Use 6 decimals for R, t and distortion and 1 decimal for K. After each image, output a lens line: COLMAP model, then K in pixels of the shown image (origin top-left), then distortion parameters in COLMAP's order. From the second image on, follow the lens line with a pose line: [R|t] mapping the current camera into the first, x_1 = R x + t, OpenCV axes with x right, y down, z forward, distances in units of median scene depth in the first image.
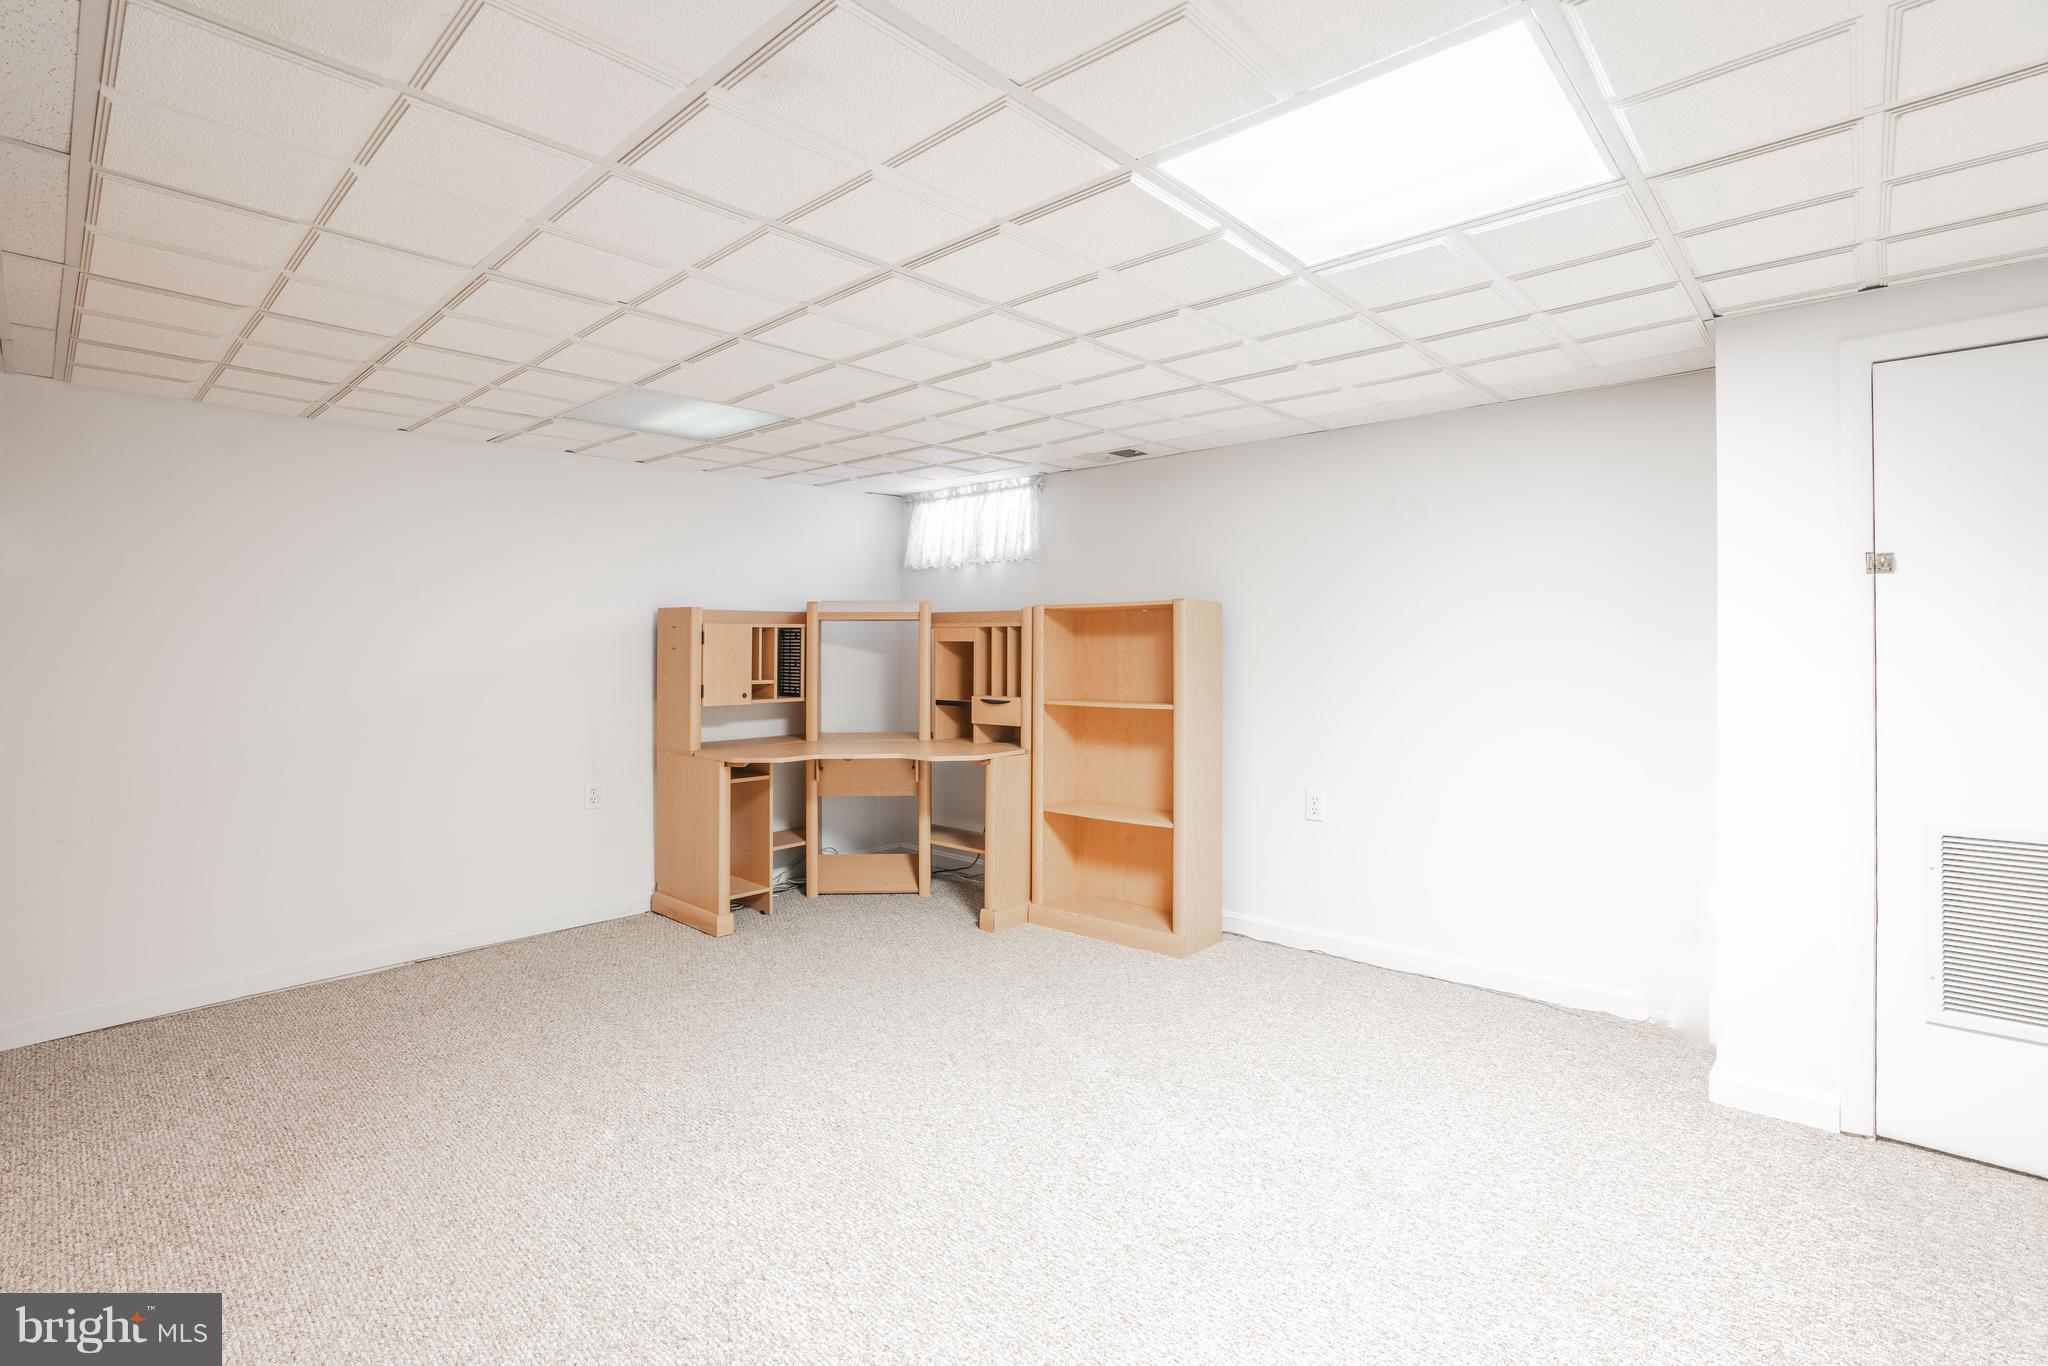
lens RADIAL K [[996.0, 0, 1014.3], [0, 996.0, 637.2], [0, 0, 1]] dist [-0.001085, -0.000094]
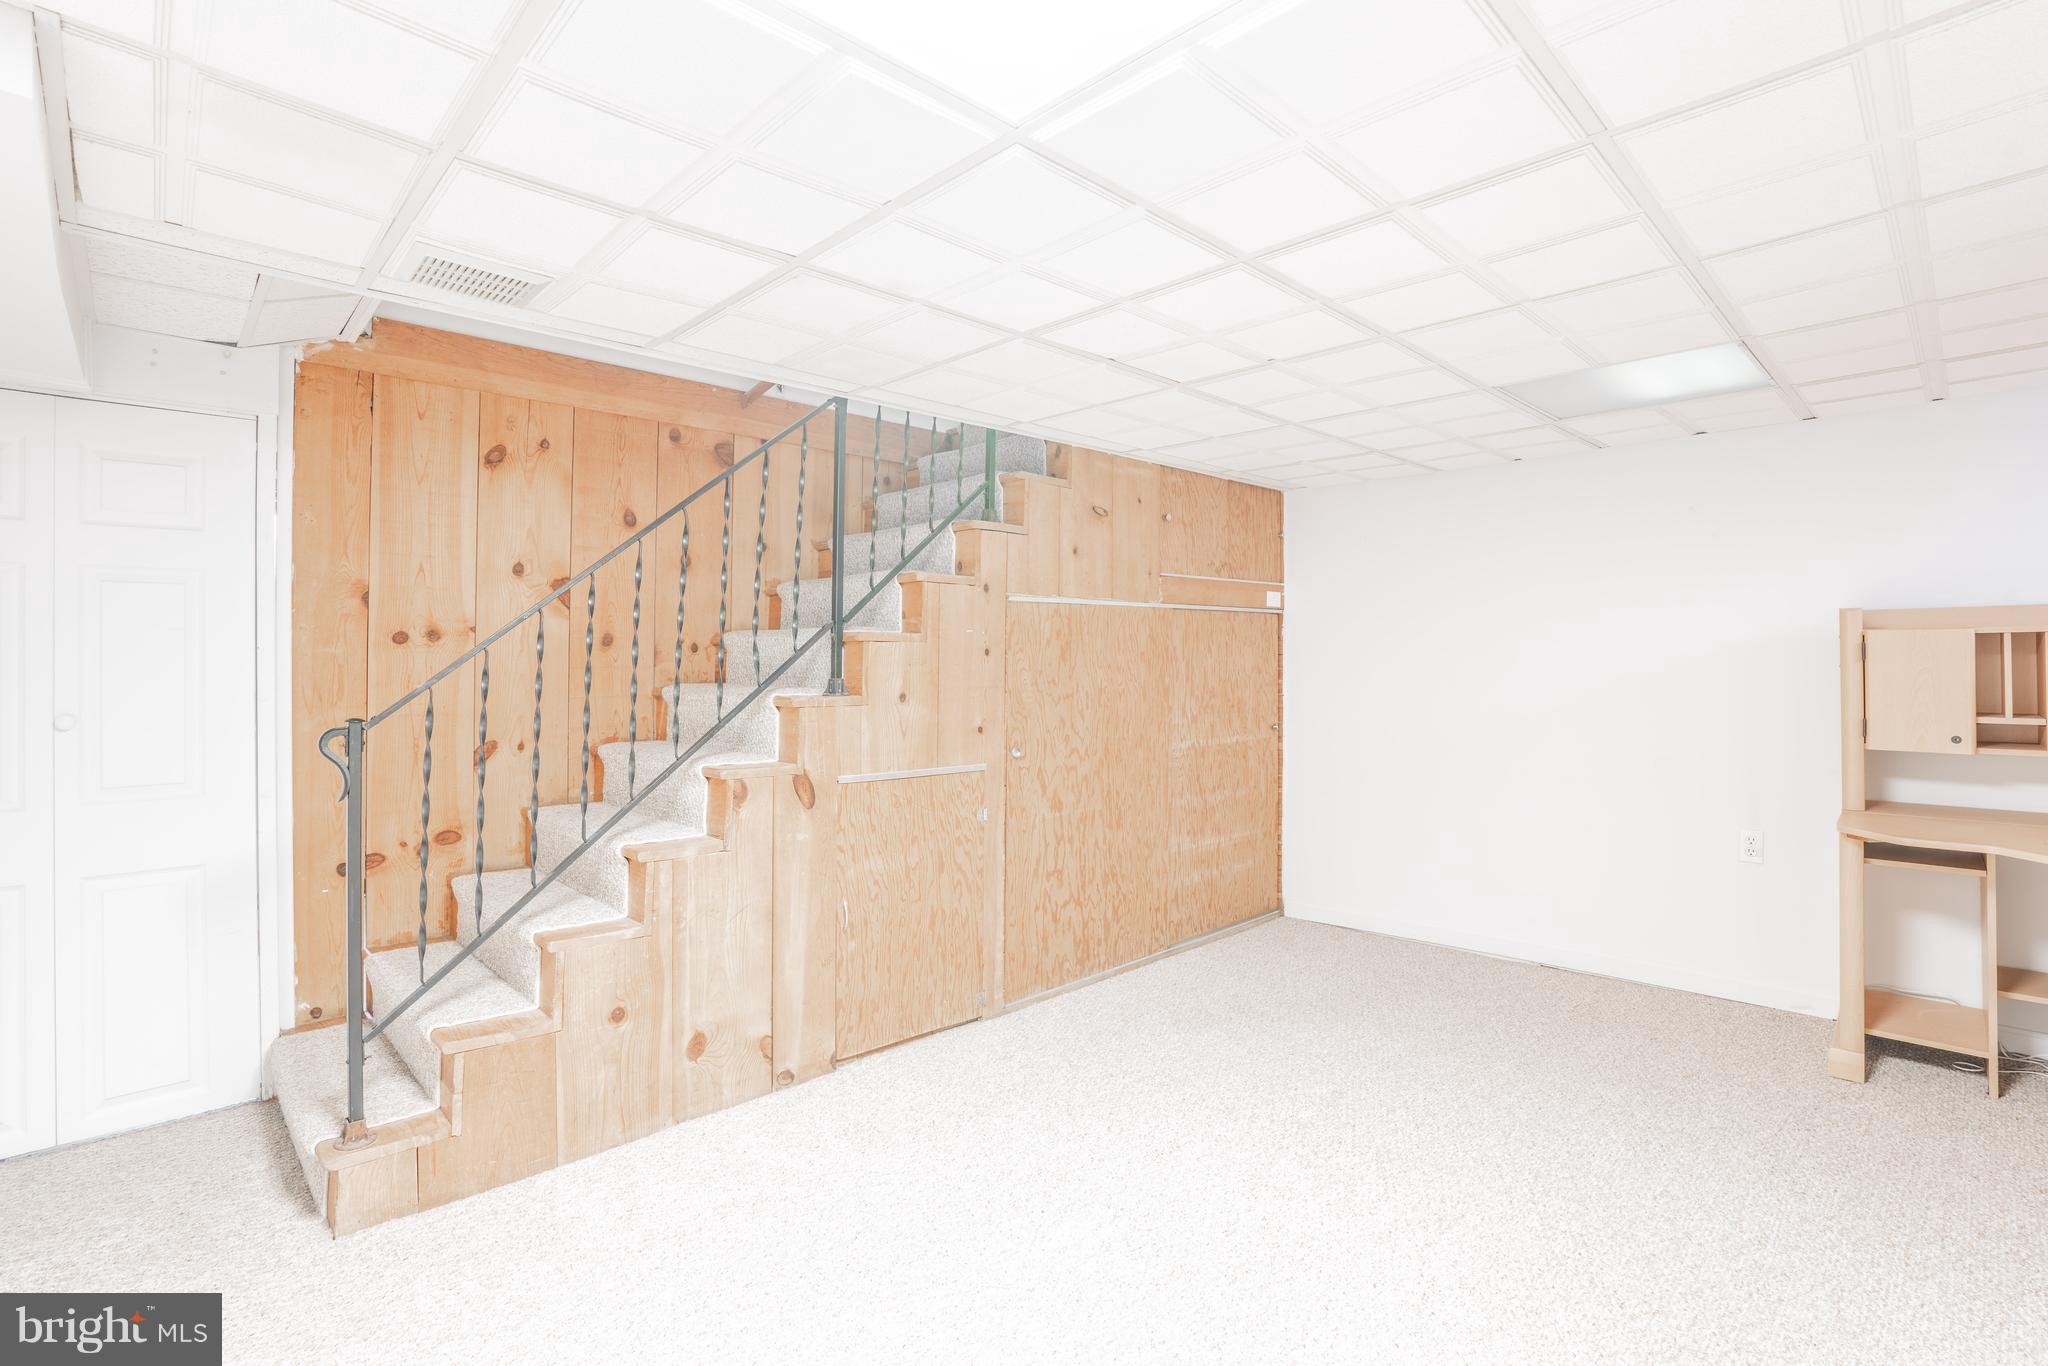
lens RADIAL K [[996.0, 0, 1014.3], [0, 996.0, 637.2], [0, 0, 1]] dist [-0.001085, -0.000094]
pose [[-0.033655, -0.021408, -0.999204, 0.432307], [0.001311, 0.999769, -0.021464, 0.005754], [0.999433, -0.002033, -0.033620, 0.454016]]
